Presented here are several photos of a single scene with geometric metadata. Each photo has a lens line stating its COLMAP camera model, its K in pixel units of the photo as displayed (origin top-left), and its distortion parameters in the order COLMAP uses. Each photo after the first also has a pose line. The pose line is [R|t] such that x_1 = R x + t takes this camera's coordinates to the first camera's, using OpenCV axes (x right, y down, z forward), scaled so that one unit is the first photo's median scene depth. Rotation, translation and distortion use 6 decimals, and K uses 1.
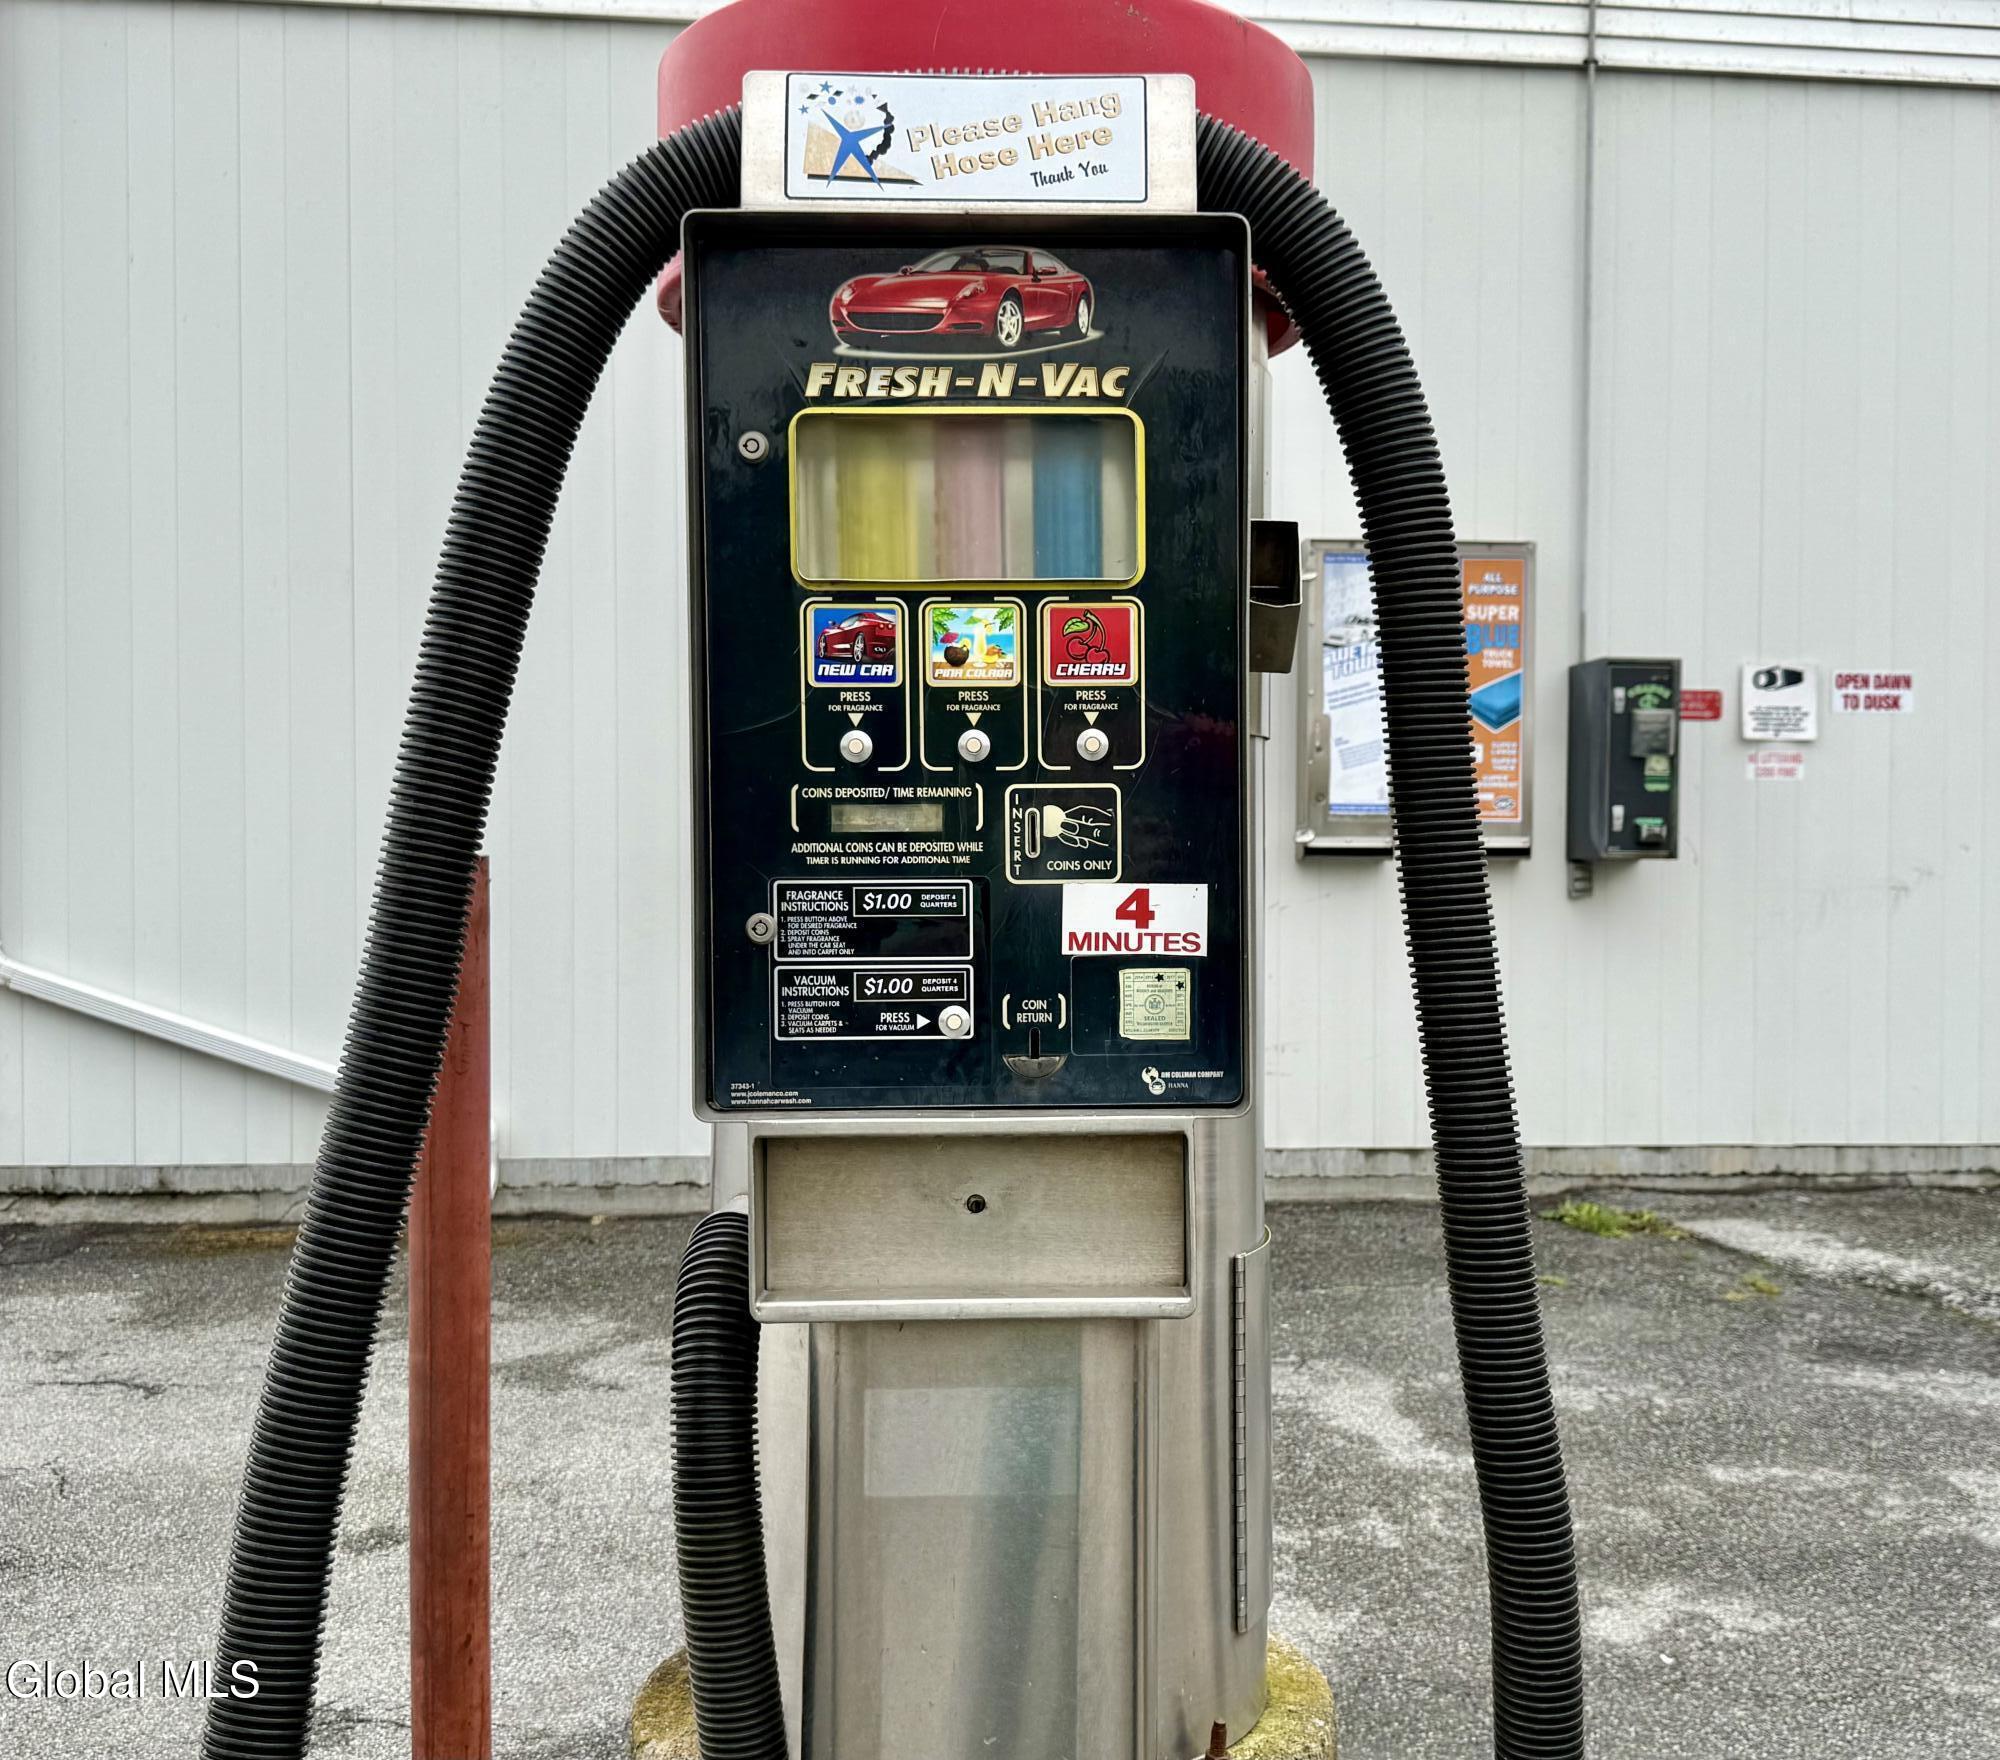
lens RADIAL K [[1740.7, 0, 1000.0], [0, 1740.7, 880.0], [0, 0, 1]] dist [-0.001728, -0.003514]
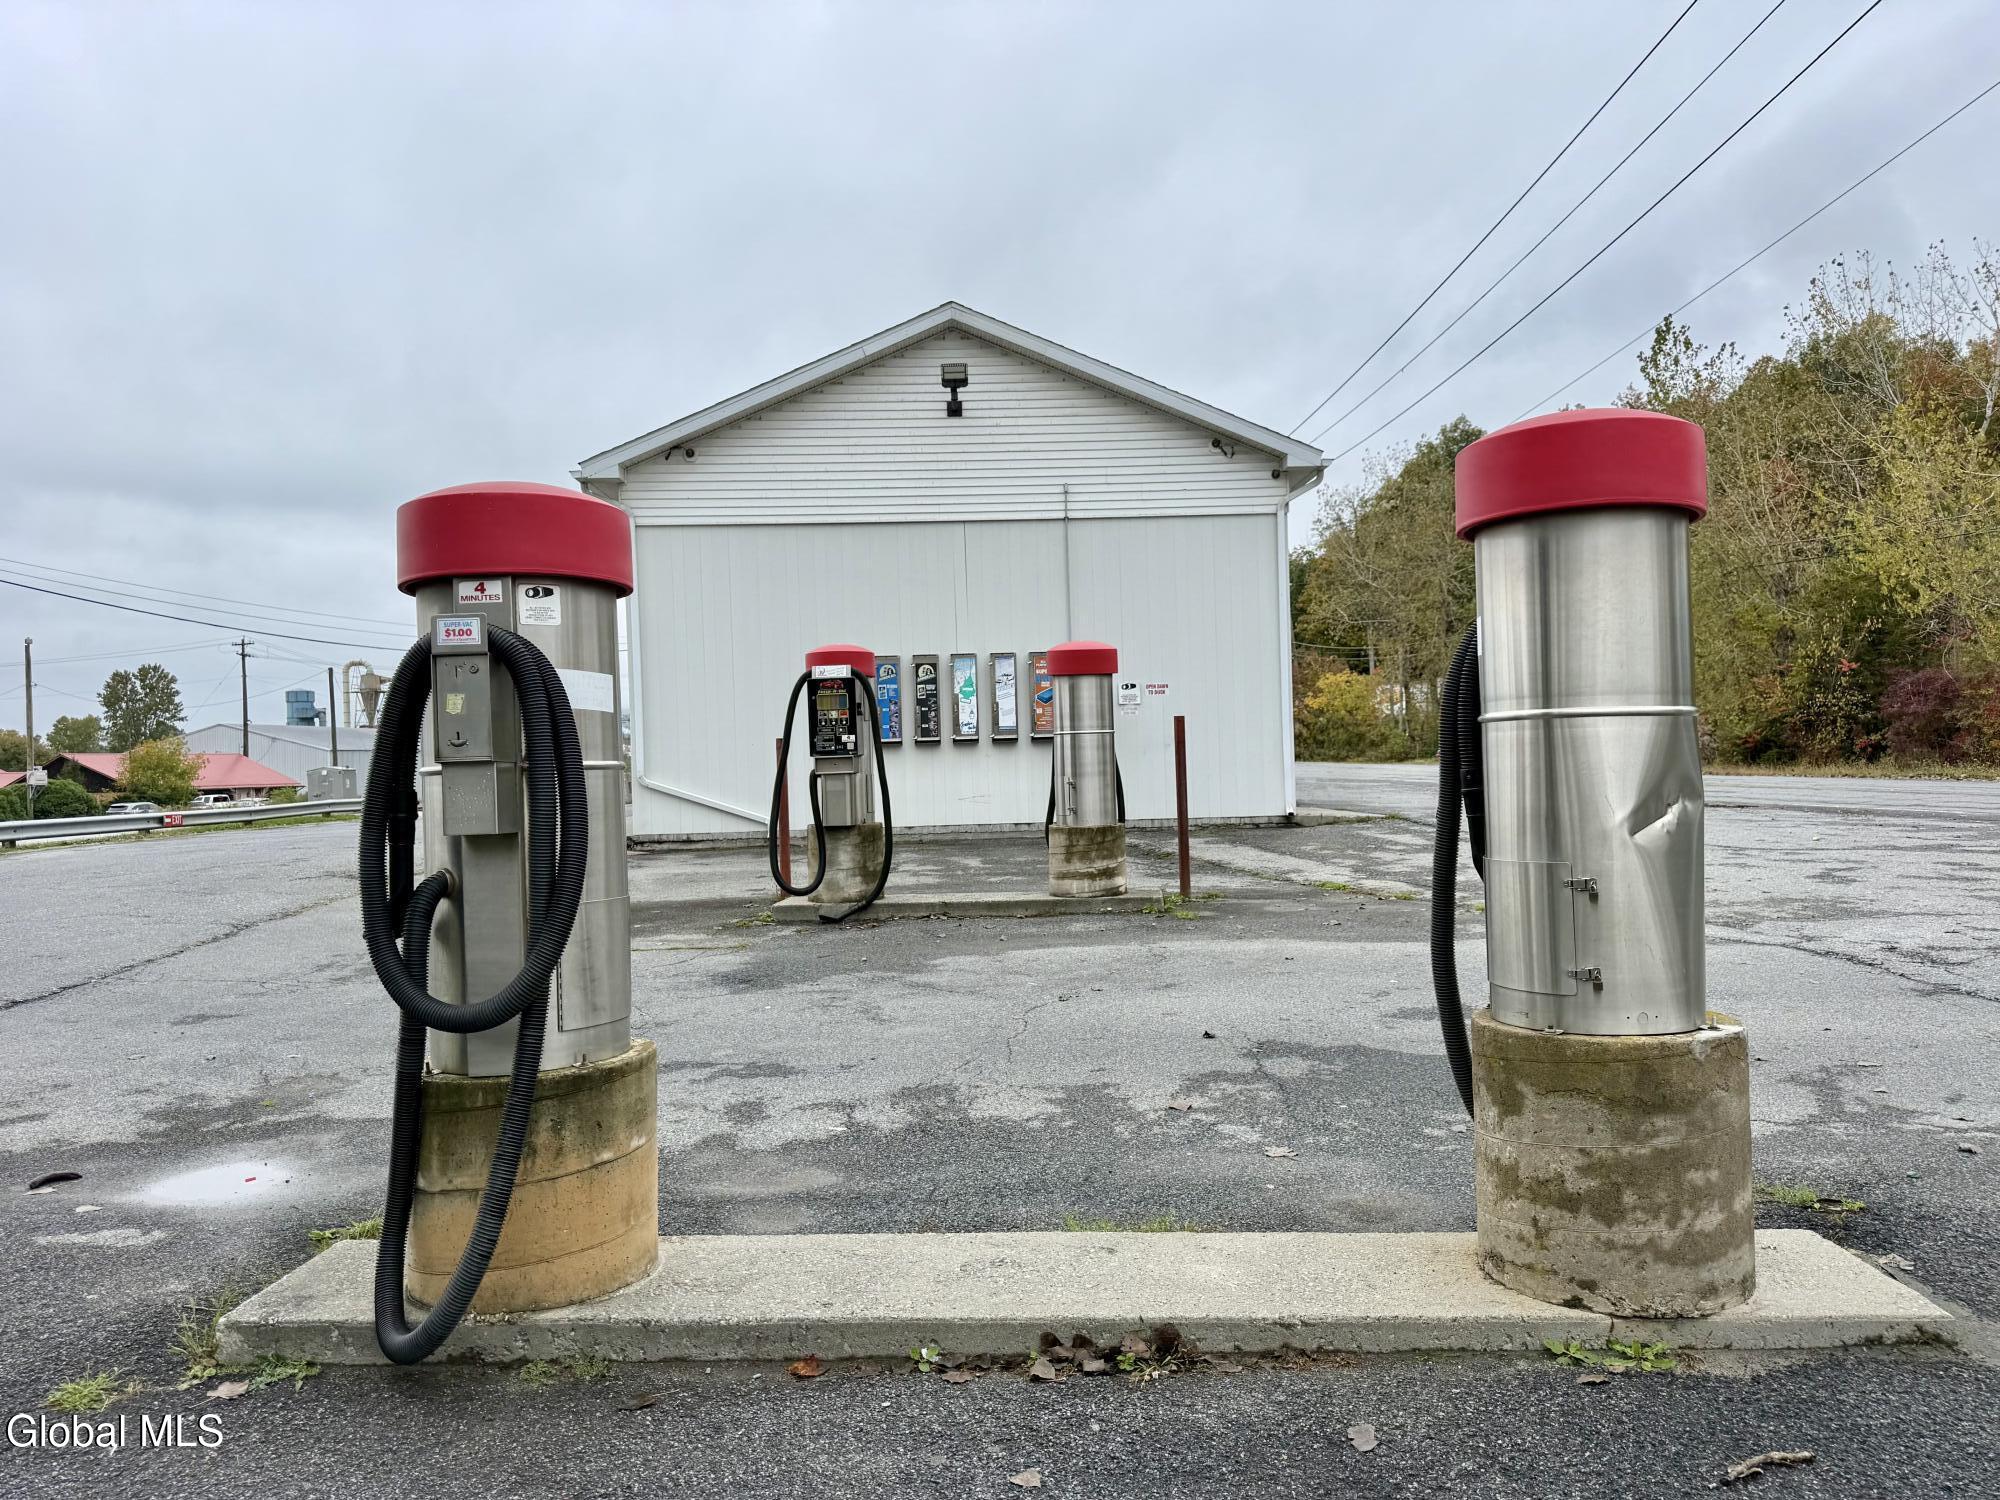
lens RADIAL K [[1403.4, 0, 1000.0], [0, 1403.4, 750.0], [0, 0, 1]] dist [-0.000775, -0.000051]
pose [[0.996086, -0.033394, -0.081833, 0.444194], [0.030754, 0.998972, -0.033310, 0.106235], [0.082861, 0.030663, 0.996089, -1.971237]]
